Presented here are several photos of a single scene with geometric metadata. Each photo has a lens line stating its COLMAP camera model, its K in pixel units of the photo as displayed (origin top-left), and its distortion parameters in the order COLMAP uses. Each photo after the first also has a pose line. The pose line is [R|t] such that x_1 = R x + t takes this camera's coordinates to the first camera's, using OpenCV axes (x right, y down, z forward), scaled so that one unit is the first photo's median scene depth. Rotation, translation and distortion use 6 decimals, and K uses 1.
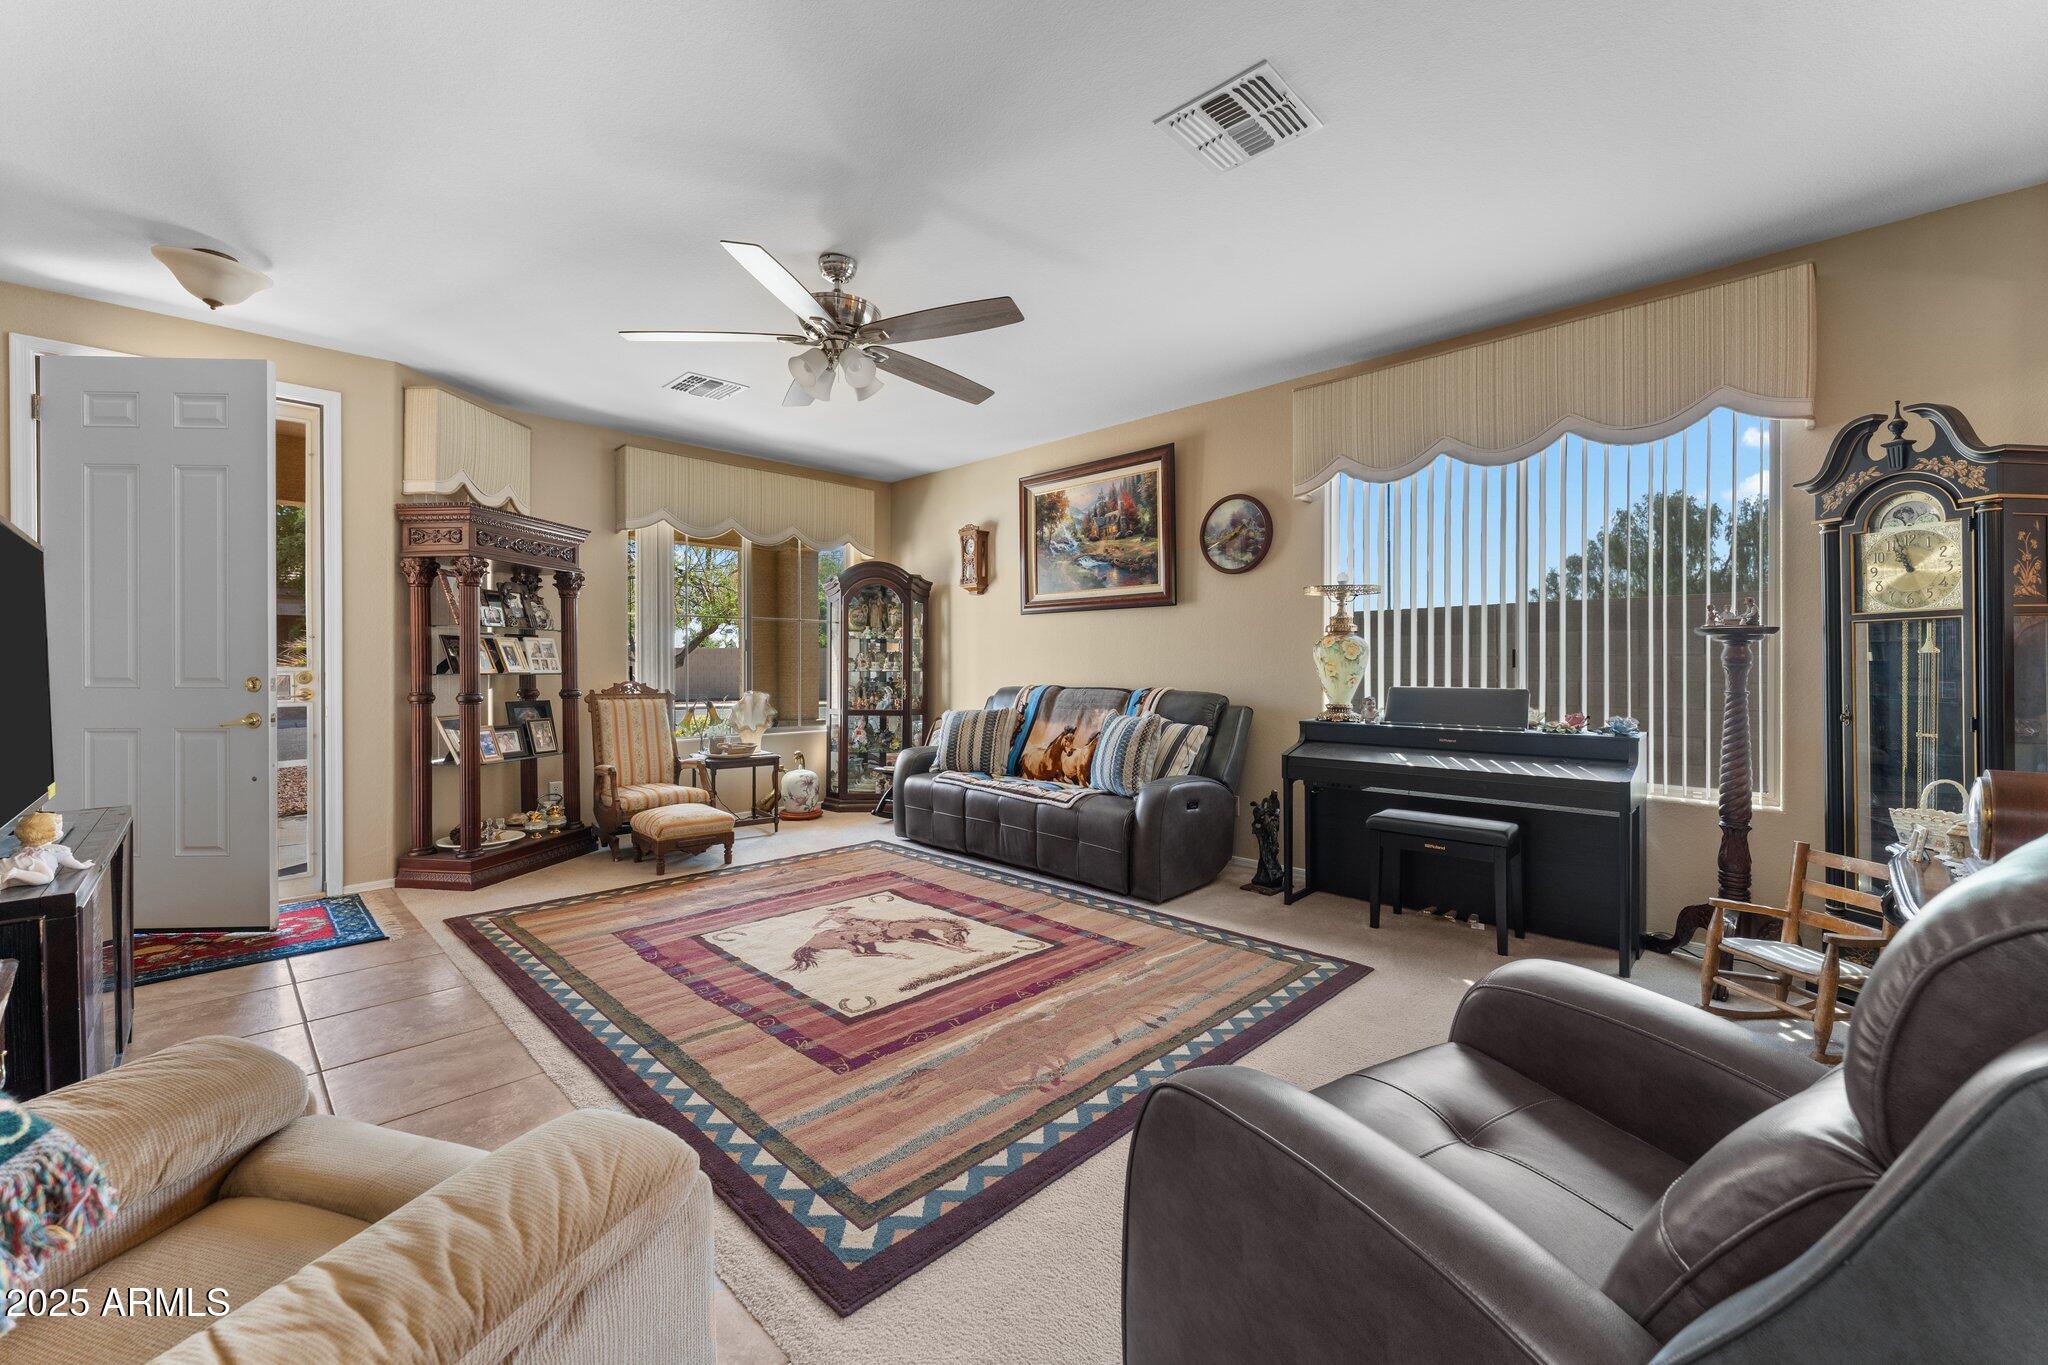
lens RADIAL K [[819.2, 0, 1024.0], [0, 819.2, 668.2], [0, 0, 1]] dist [0.002583, -0.000071]
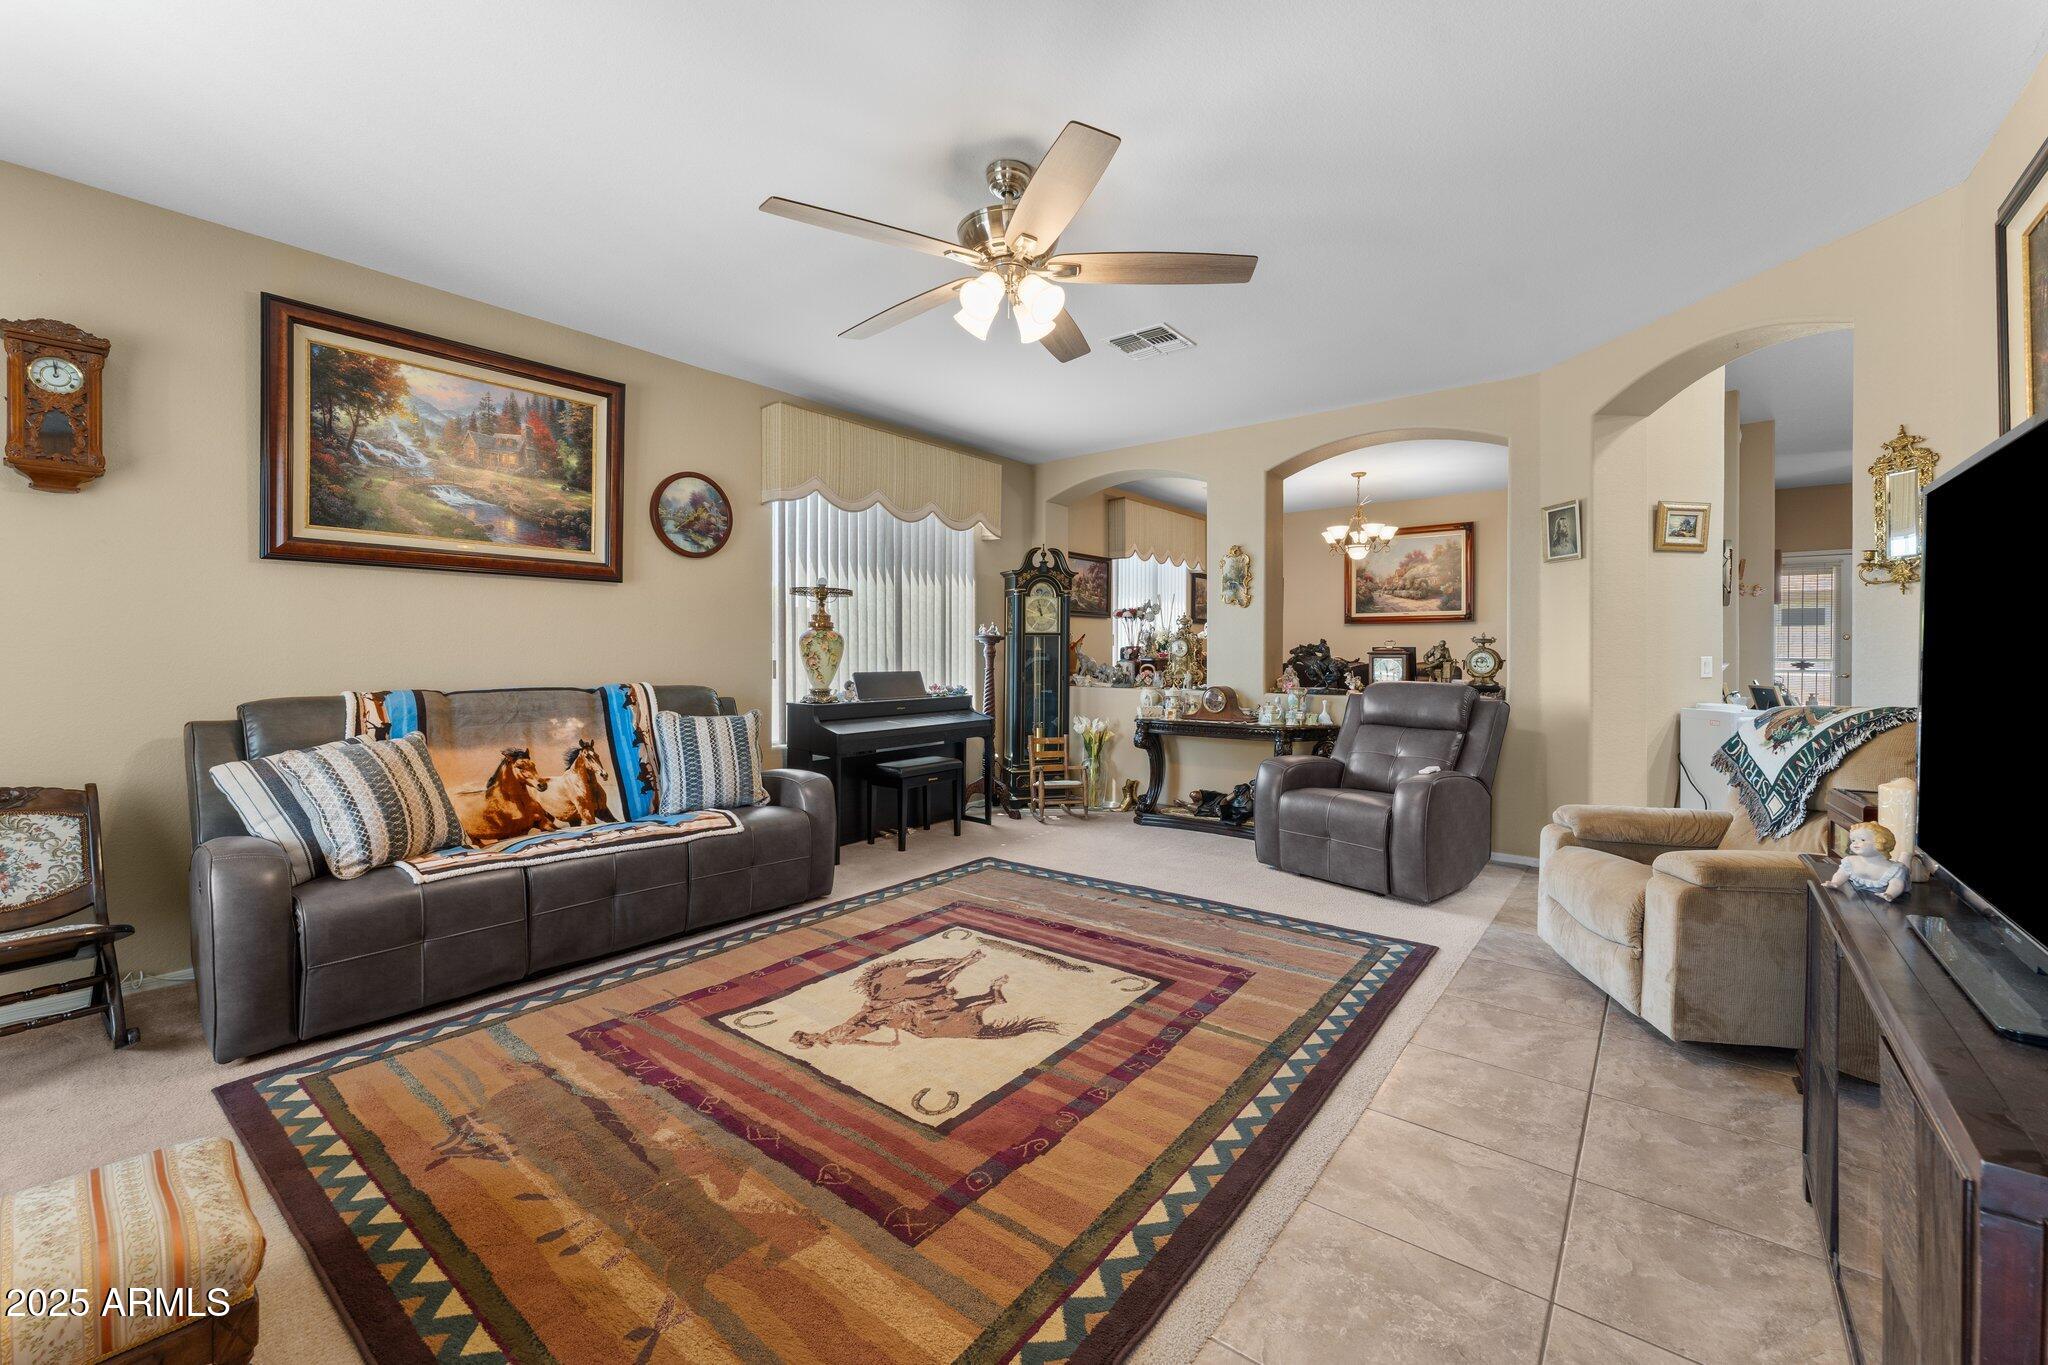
lens RADIAL K [[819.2, 0, 1024.0], [0, 819.2, 668.2], [0, 0, 1]] dist [0.002583, -0.000071]
pose [[-0.113264, -0.019584, 0.993372, -0.957799], [0.001730, 0.999800, 0.019908, -0.010343], [-0.993563, 0.003973, -0.113208, 0.985595]]
